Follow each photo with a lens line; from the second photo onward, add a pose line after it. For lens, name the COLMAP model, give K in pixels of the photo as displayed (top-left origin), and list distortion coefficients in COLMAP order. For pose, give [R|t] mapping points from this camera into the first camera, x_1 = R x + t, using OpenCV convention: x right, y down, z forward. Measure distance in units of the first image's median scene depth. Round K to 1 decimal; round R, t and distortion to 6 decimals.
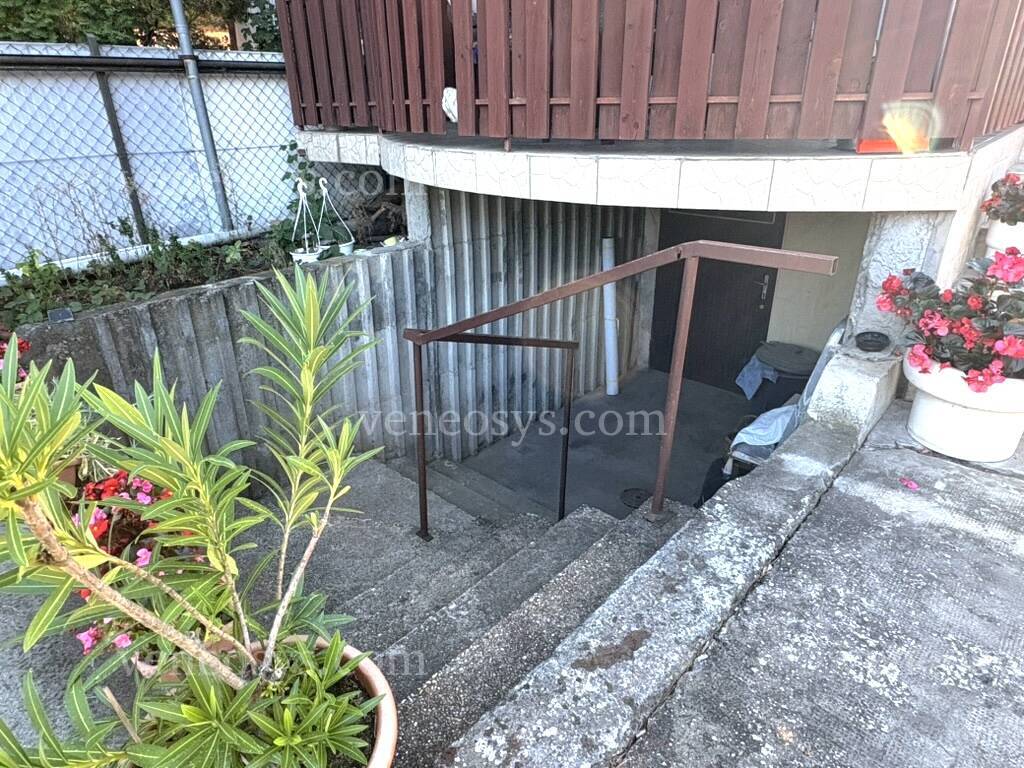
lens RADIAL K [[617.8, 0, 512.1], [0, 617.8, 379.9], [0, 0, 1]] dist [0.001371, 0.000881]
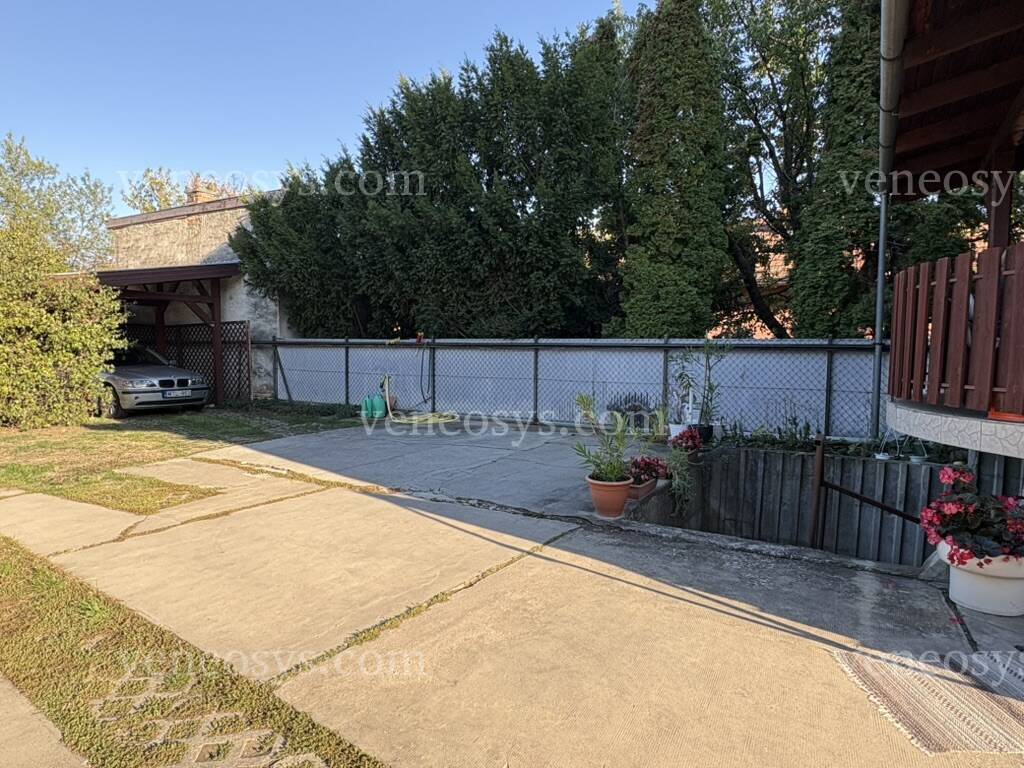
lens RADIAL K [[617.8, 0, 511.3], [0, 617.8, 388.6], [0, 0, 1]] dist [0.001371, 0.000881]
pose [[0.208672, 0.076601, -0.974981, 1.060047], [-0.408943, 0.912422, -0.015838, 0.063906], [0.888381, 0.402017, 0.221722, -0.304672]]
